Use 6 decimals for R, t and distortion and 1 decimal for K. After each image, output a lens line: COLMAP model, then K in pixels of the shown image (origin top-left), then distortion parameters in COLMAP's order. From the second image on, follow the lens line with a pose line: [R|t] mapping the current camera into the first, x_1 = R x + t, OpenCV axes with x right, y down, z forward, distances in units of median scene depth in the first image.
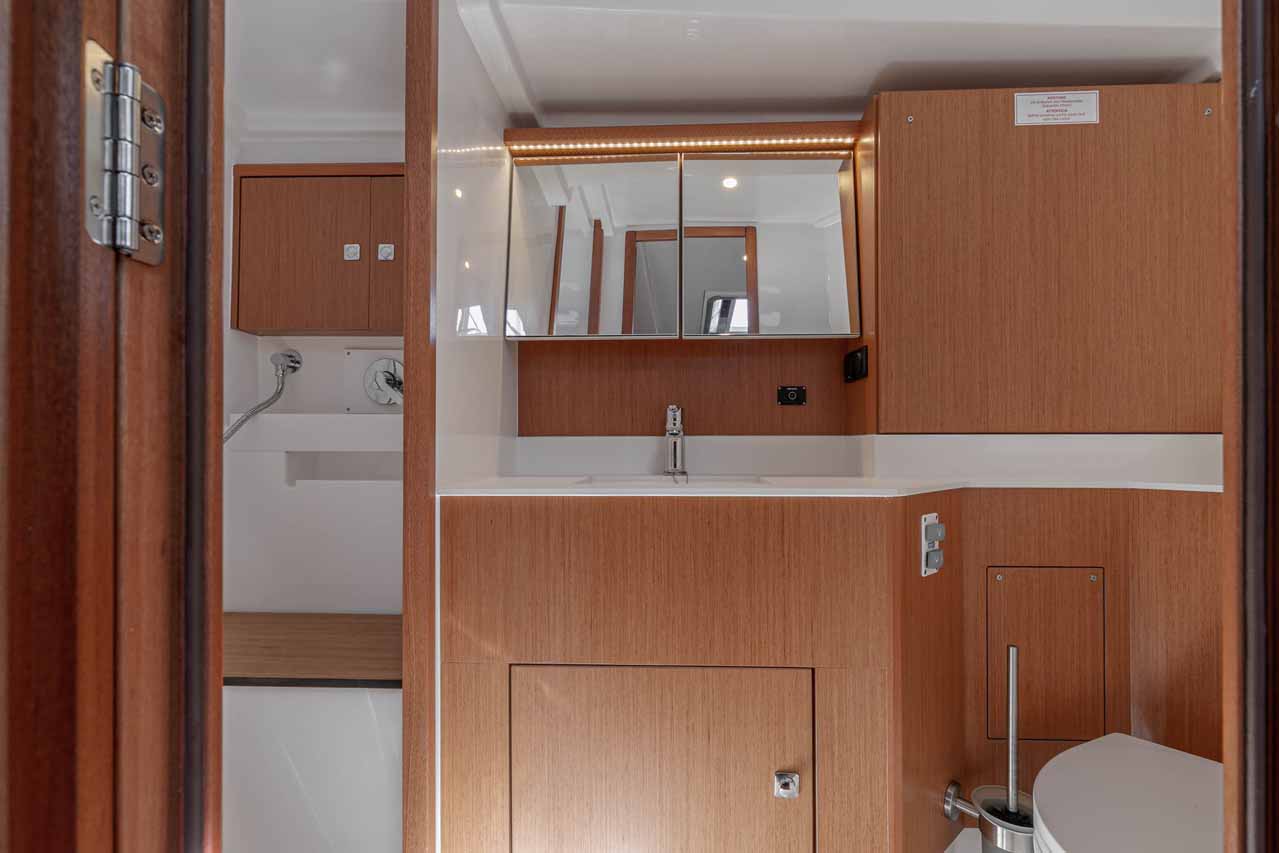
lens RADIAL K [[567.9, 0, 647.6], [0, 567.9, 431.8], [0, 0, 1]] dist [0.000142, 0.000095]
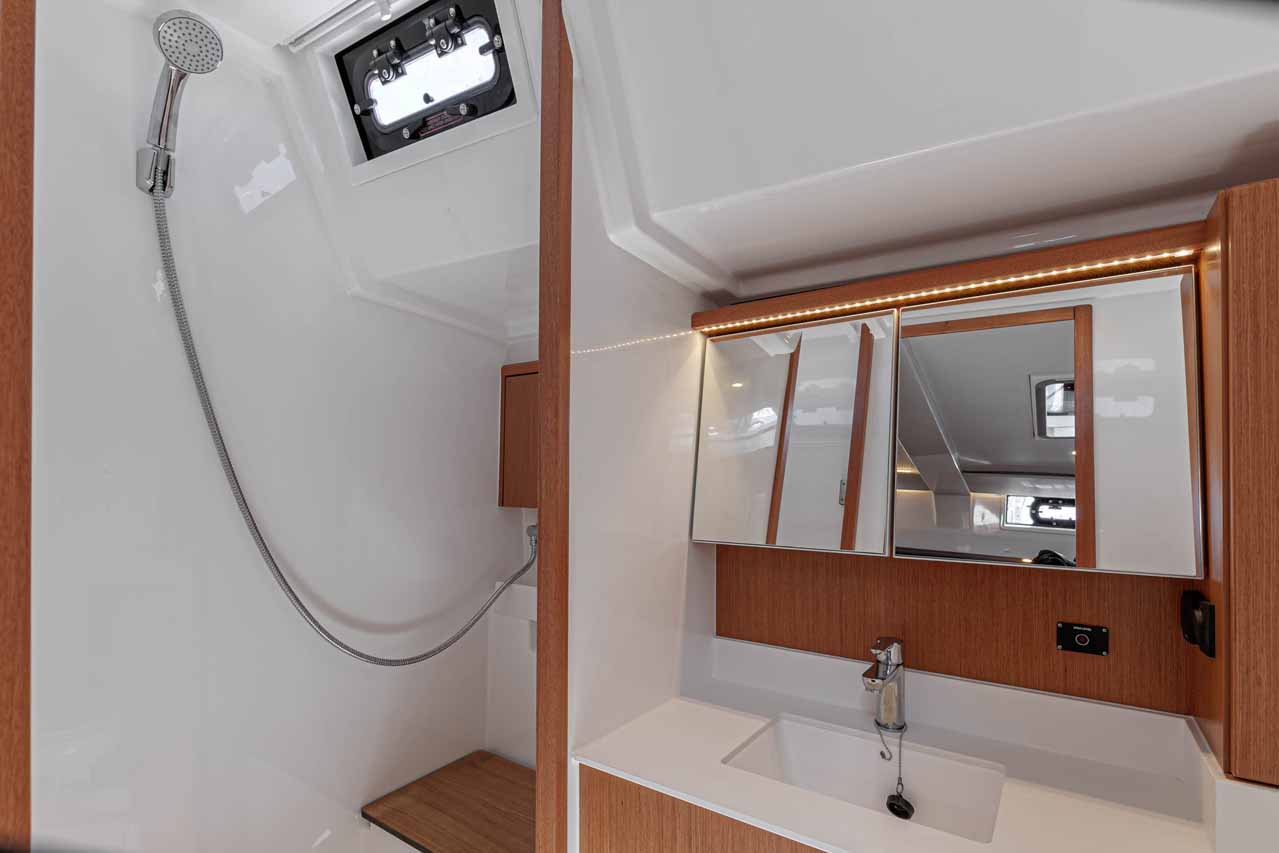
lens RADIAL K [[573.7, 0, 669.2], [0, 573.7, 461.2], [0, 0, 1]] dist [-0.000628, 0.000230]
pose [[0.850488, -0.003139, -0.525985, 0.202394], [0.002024, 0.999994, -0.002695, -0.280270], [0.525990, 0.001228, 0.850490, 0.173908]]
